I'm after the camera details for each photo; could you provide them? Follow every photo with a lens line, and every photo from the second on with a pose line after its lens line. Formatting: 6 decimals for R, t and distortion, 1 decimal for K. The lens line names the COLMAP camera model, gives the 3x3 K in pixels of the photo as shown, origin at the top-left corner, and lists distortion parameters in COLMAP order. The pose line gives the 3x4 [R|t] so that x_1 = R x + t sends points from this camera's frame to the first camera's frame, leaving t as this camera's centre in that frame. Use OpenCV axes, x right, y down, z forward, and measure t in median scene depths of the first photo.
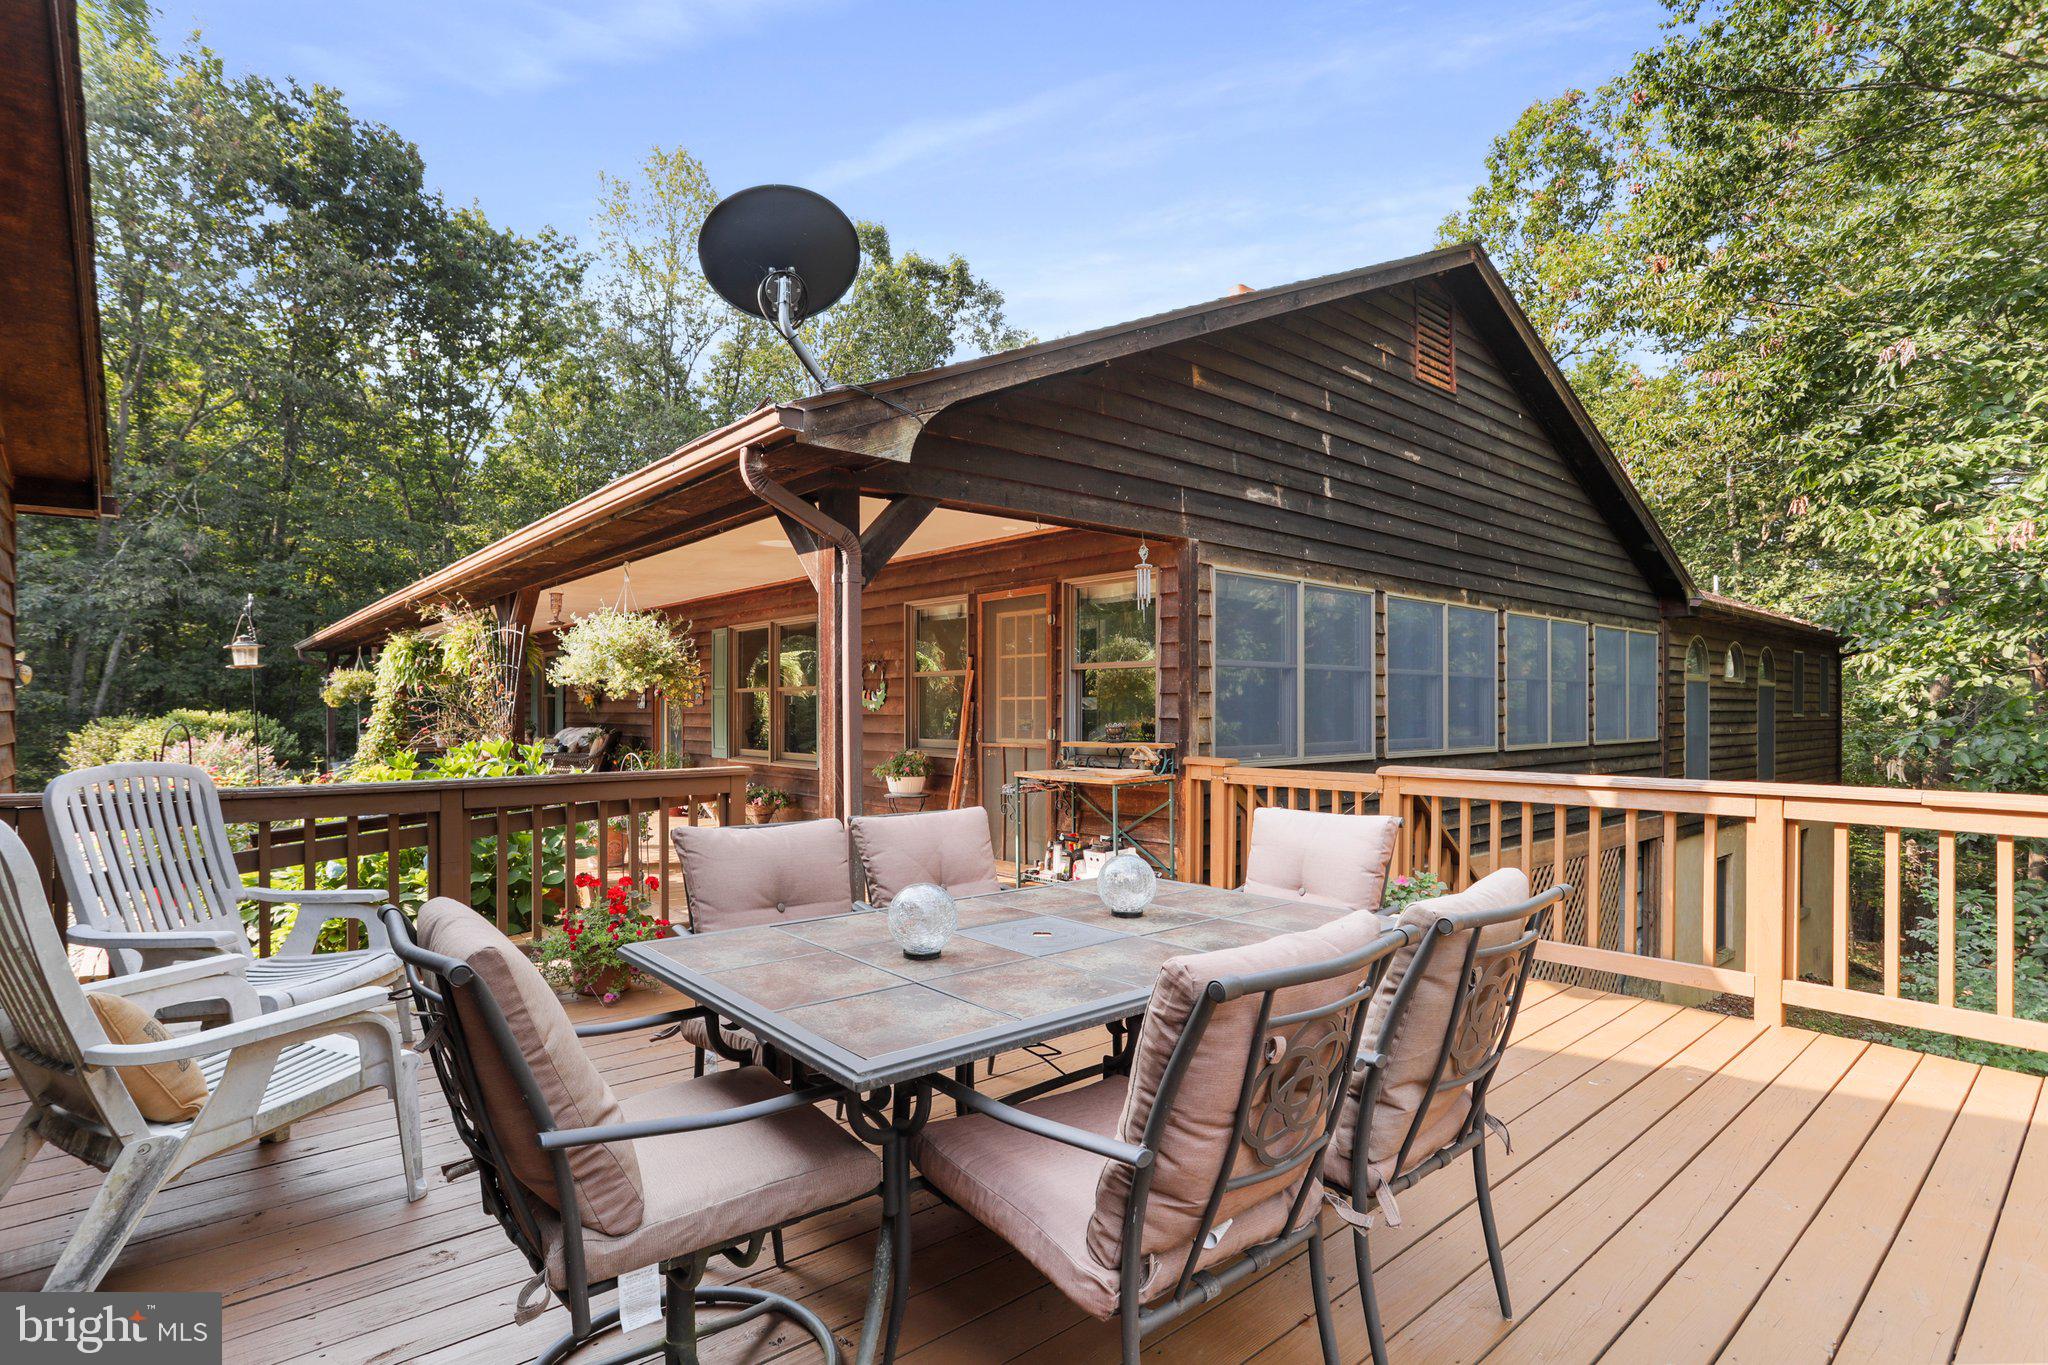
lens RADIAL K [[1032.4, 0, 1028.5], [0, 1032.4, 697.1], [0, 0, 1]] dist [-0.045290, 0.018437]
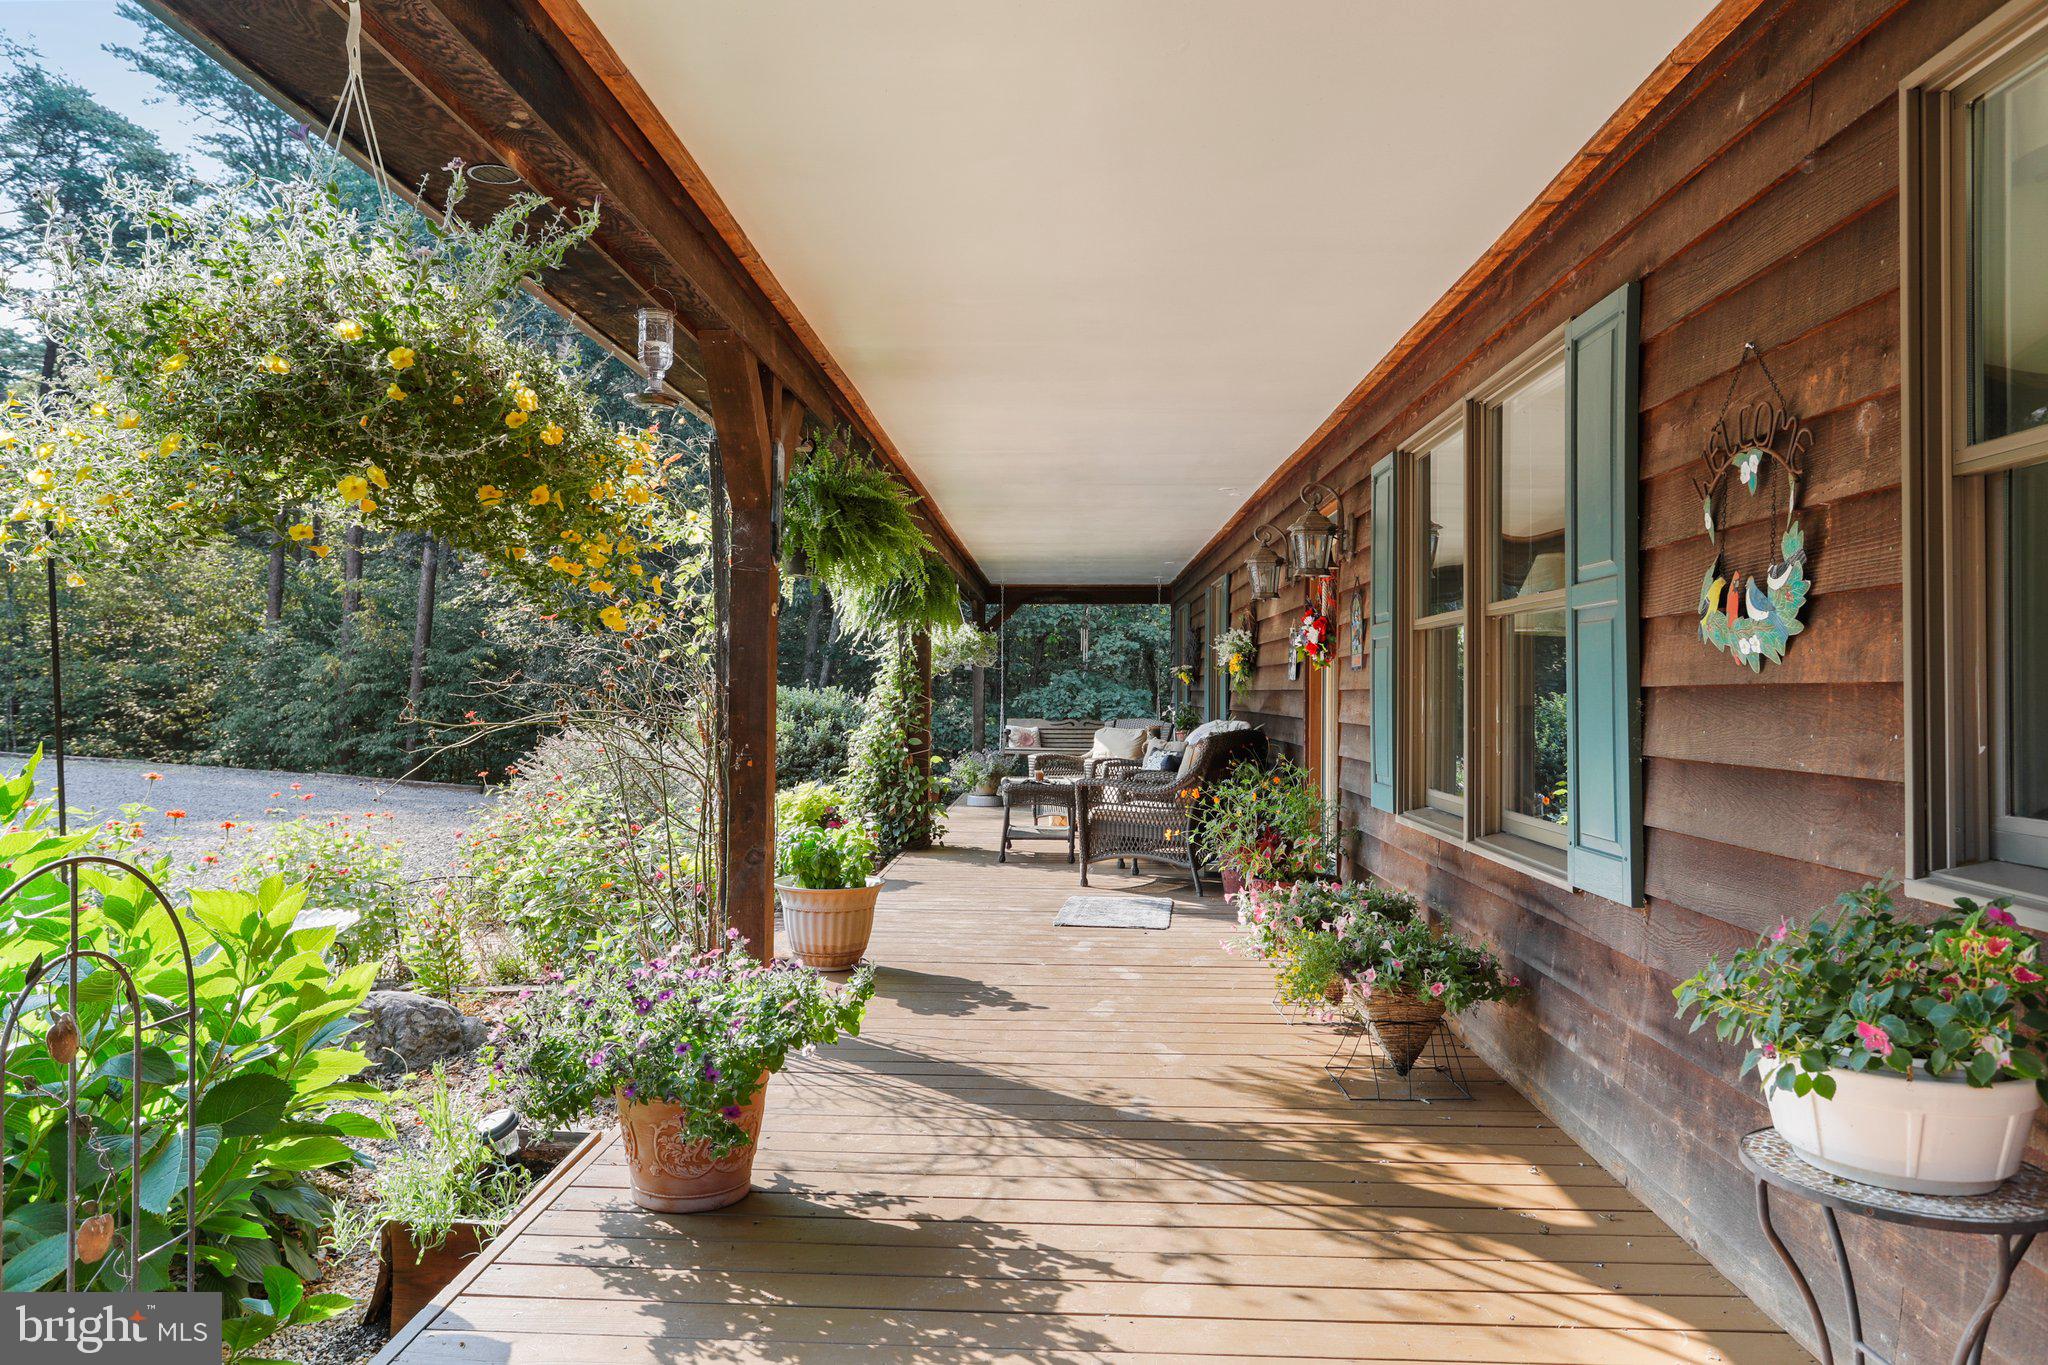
lens RADIAL K [[1404.0, 0, 1034.7], [0, 1404.0, 682.9], [0, 0, 1]] dist [0.078648, 0.001626]
pose [[0.727535, -0.009119, -0.686010, -0.054476], [0.010789, 0.999940, -0.001850, 0.015688], [0.685986, -0.006055, 0.727589, 0.685146]]
